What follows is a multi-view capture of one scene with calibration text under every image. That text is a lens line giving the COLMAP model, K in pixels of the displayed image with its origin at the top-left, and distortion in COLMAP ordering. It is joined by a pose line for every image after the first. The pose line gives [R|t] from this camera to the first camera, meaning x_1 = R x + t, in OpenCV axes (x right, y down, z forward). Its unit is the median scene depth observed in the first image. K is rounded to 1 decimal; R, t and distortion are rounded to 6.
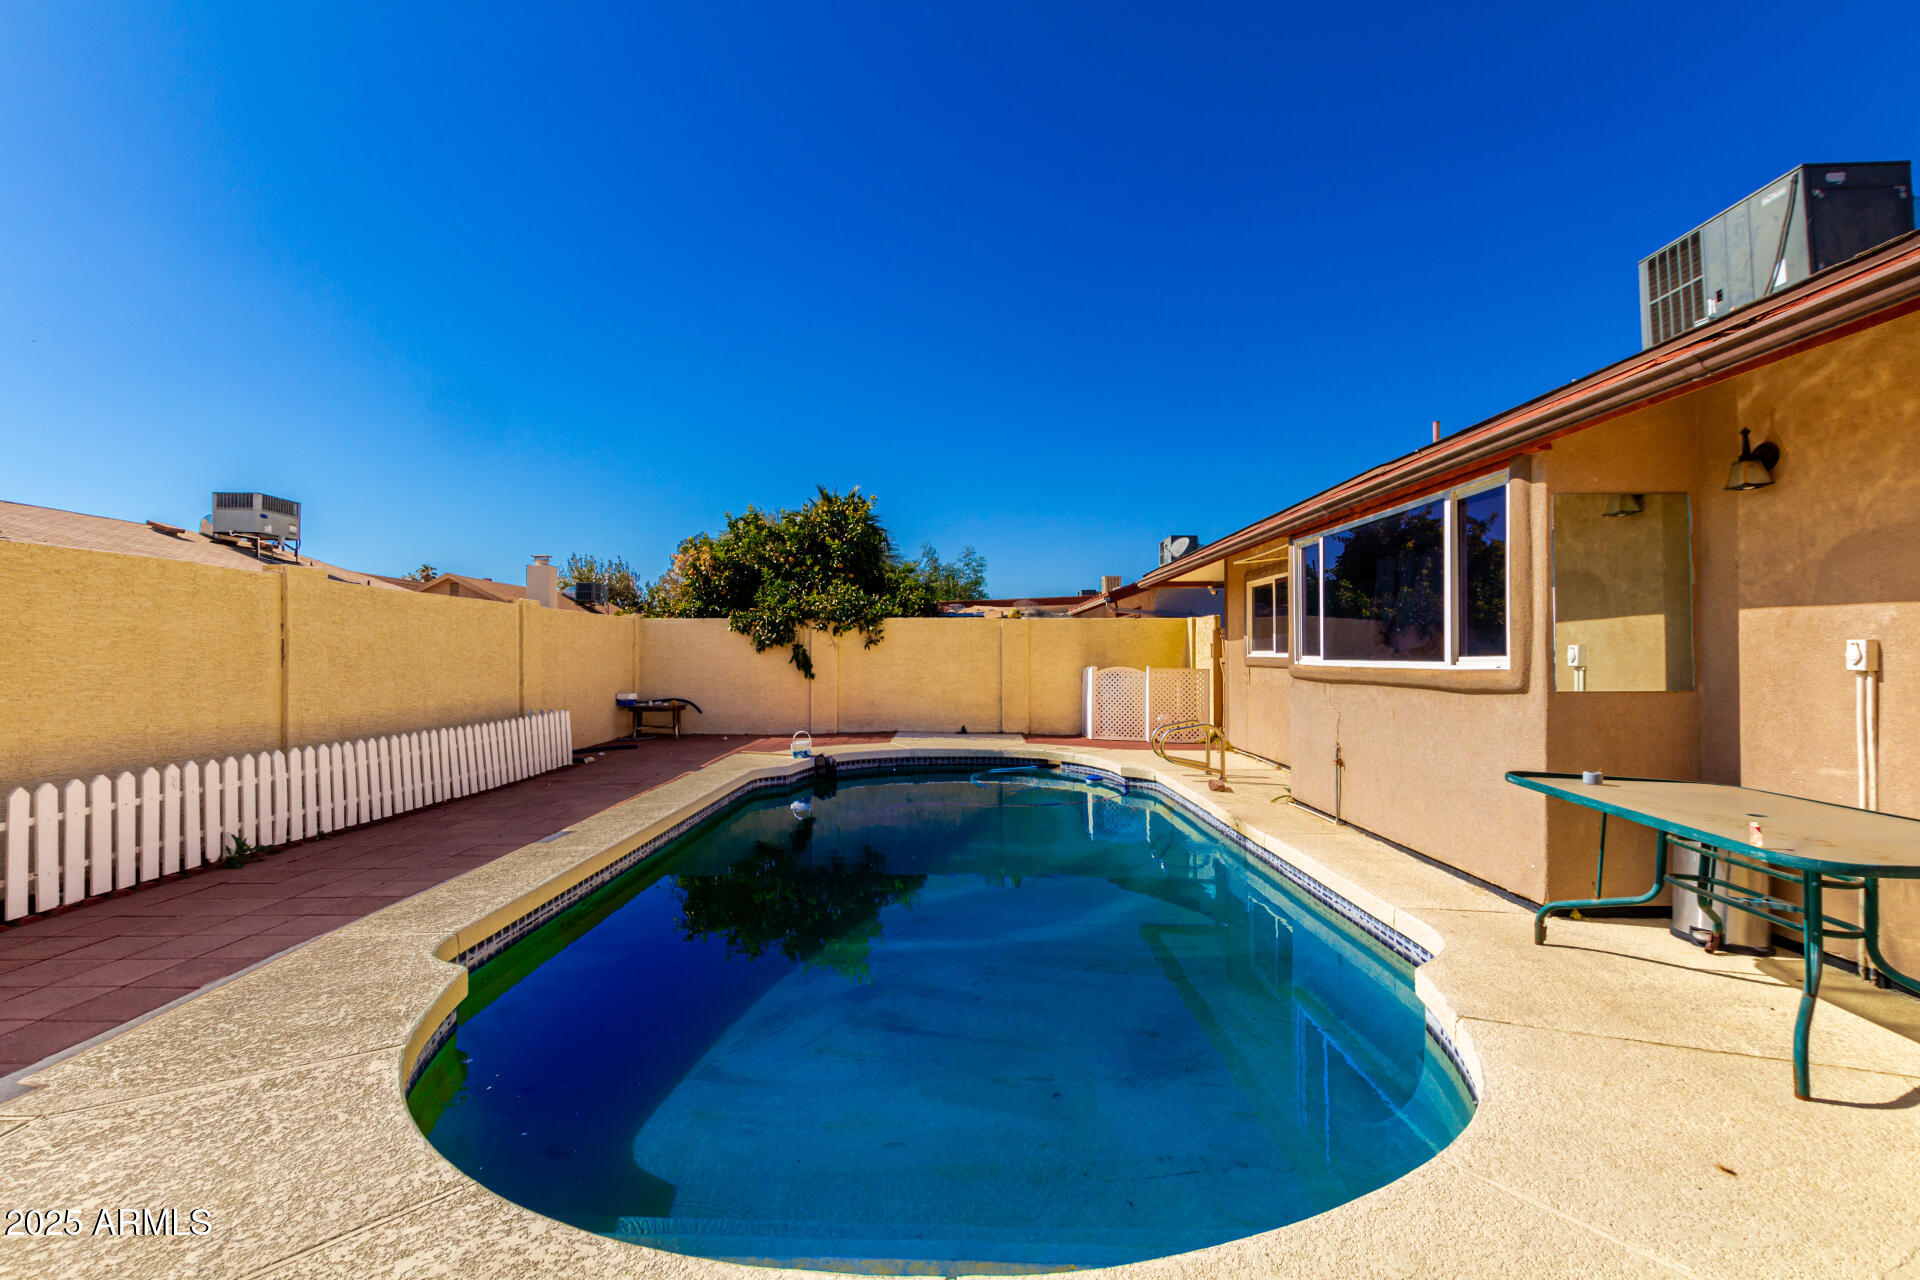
lens RADIAL K [[874.6, 0, 970.2], [0, 874.6, 644.5], [0, 0, 1]] dist [-0.001213, -0.001049]
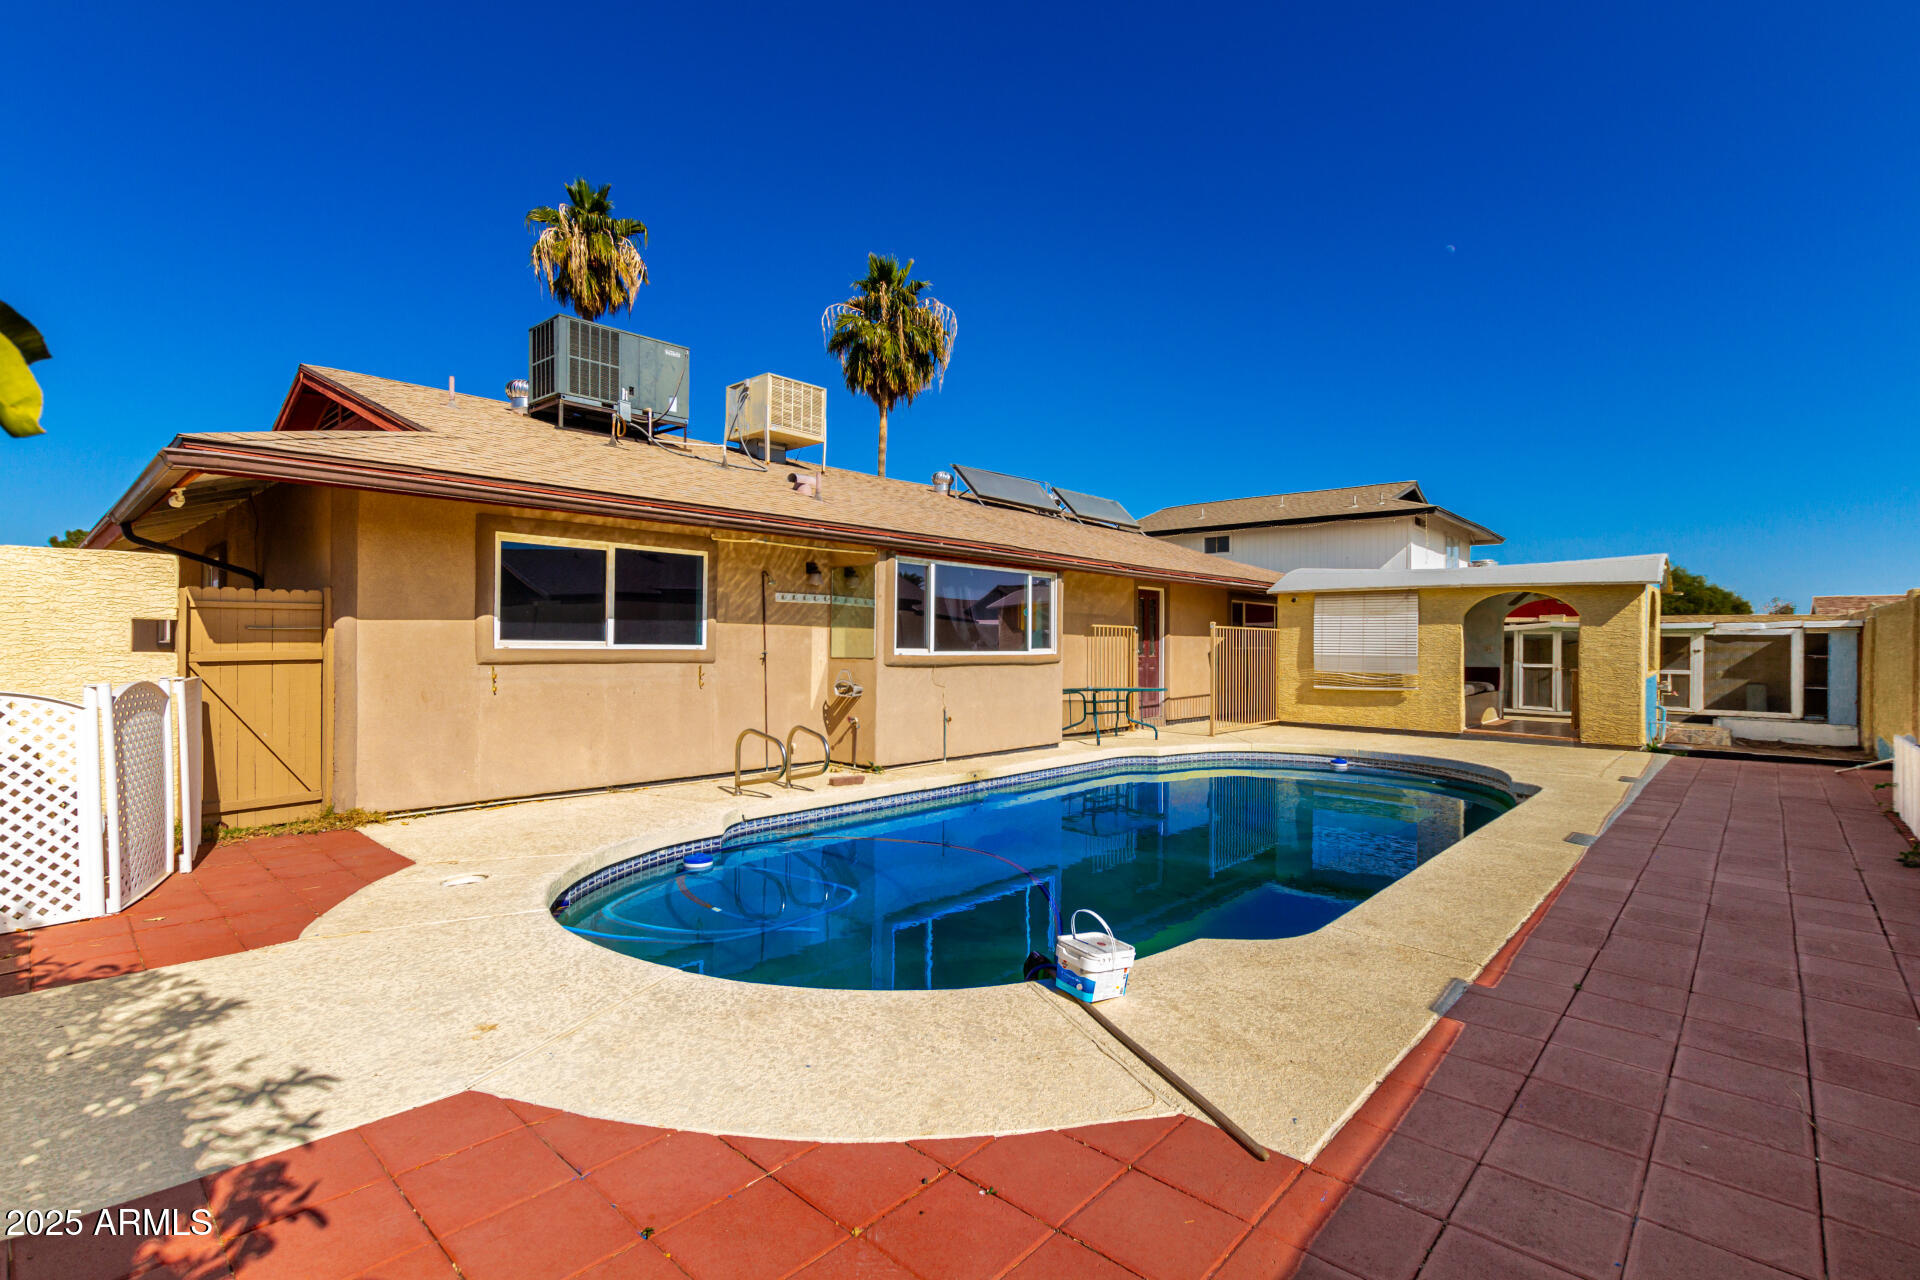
lens RADIAL K [[880.8, 0, 950.5], [0, 880.8, 642.0], [0, 0, 1]] dist [0.010754, -0.004425]
pose [[-0.730803, -0.004624, 0.682573, -0.303024], [-0.010977, 0.999927, -0.004979, 0.004285], [-0.682500, -0.011131, -0.730801, 1.040081]]
